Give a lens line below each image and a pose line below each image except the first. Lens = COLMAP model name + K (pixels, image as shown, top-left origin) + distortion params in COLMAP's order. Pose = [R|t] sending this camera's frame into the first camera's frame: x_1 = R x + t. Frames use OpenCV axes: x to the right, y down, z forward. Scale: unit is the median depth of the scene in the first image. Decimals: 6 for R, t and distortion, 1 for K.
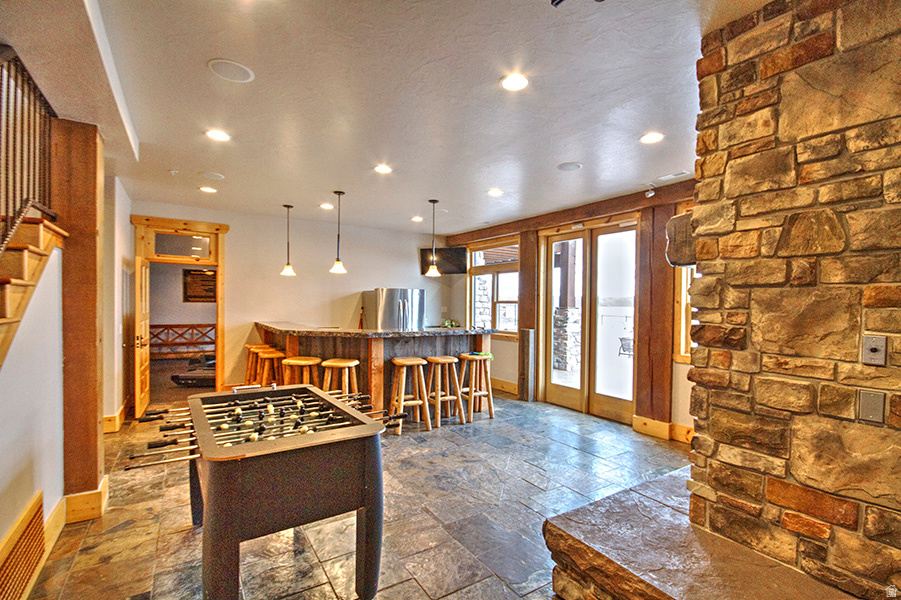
lens RADIAL K [[414.2, 0, 452.0], [0, 414.2, 309.9], [0, 0, 1]] dist [0.004343, -0.011687]
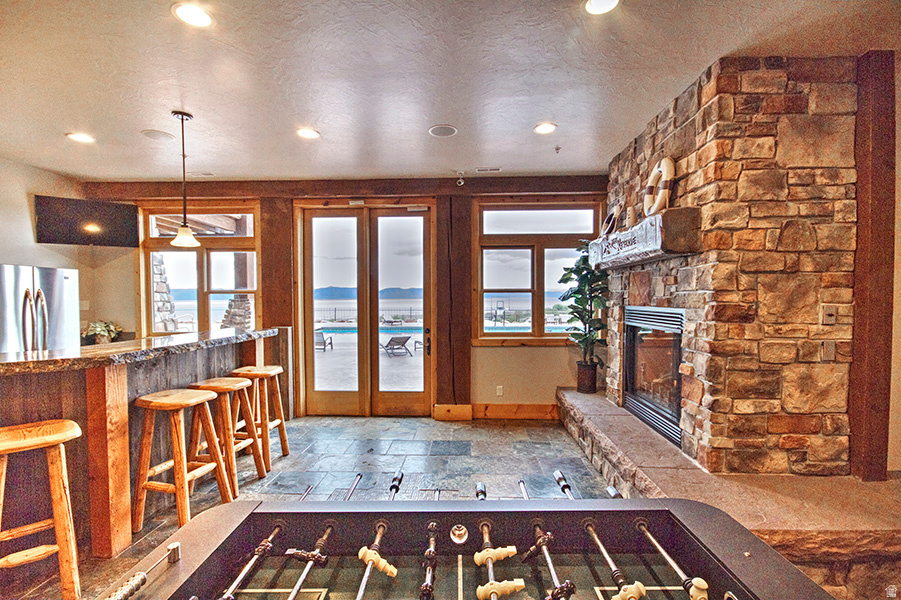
lens RADIAL K [[414.2, 0, 452.0], [0, 414.2, 309.9], [0, 0, 1]] dist [0.004343, -0.011687]
pose [[0.574546, -0.038001, 0.817589, -0.873129], [0.023342, 0.999276, 0.030043, -0.001842], [-0.818139, 0.001823, 0.575017, 1.026923]]
